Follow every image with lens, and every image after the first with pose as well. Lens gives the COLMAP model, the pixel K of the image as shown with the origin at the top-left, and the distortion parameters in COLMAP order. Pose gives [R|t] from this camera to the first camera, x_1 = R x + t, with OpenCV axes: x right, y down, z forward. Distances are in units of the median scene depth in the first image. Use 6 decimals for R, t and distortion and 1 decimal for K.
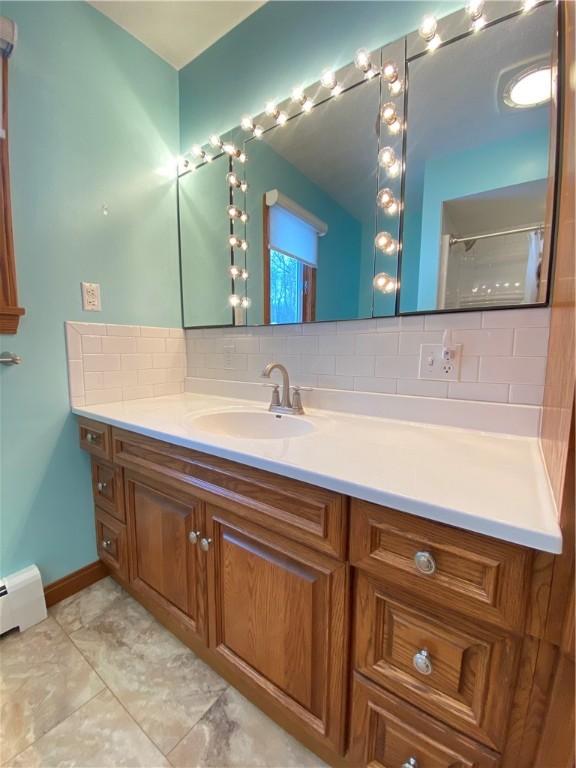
lens RADIAL K [[310.6, 0, 289.6], [0, 310.6, 385.6], [0, 0, 1]] dist [0.026905, -0.023706]
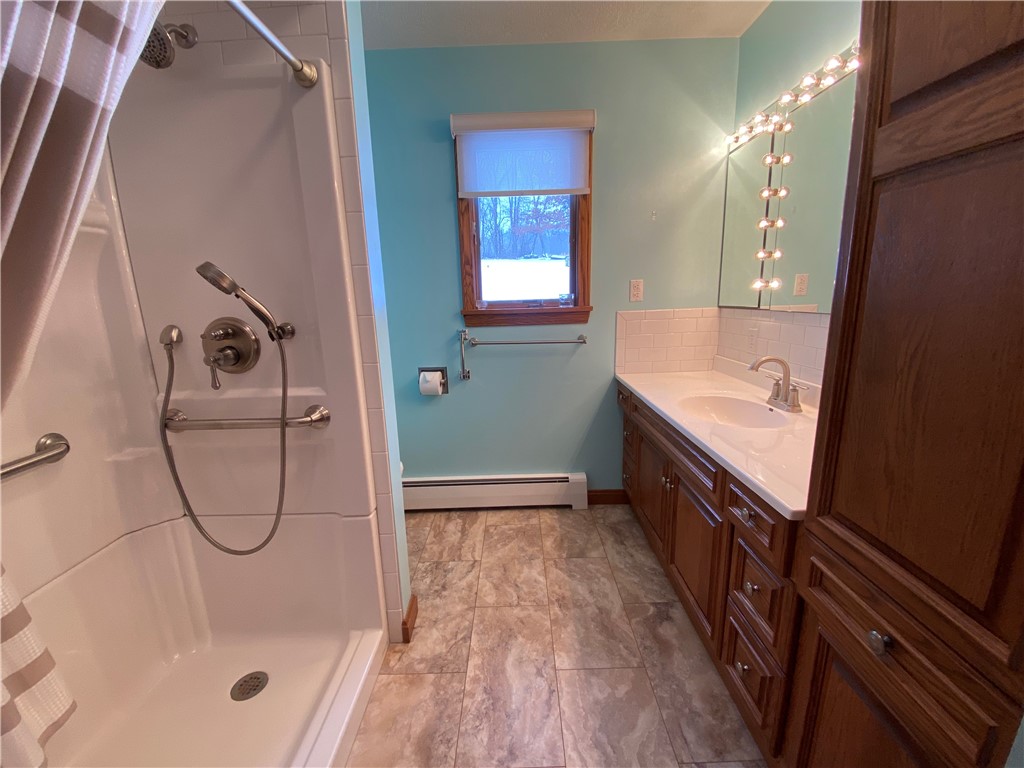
lens RADIAL K [[414.2, 0, 516.3], [0, 414.2, 383.6], [0, 0, 1]] dist [0.026905, -0.023706]
pose [[0.583040, 0.145841, -0.799246, 0.543010], [-0.059976, 0.988798, 0.136677, -0.117246], [0.810227, -0.031753, 0.585256, -0.446830]]
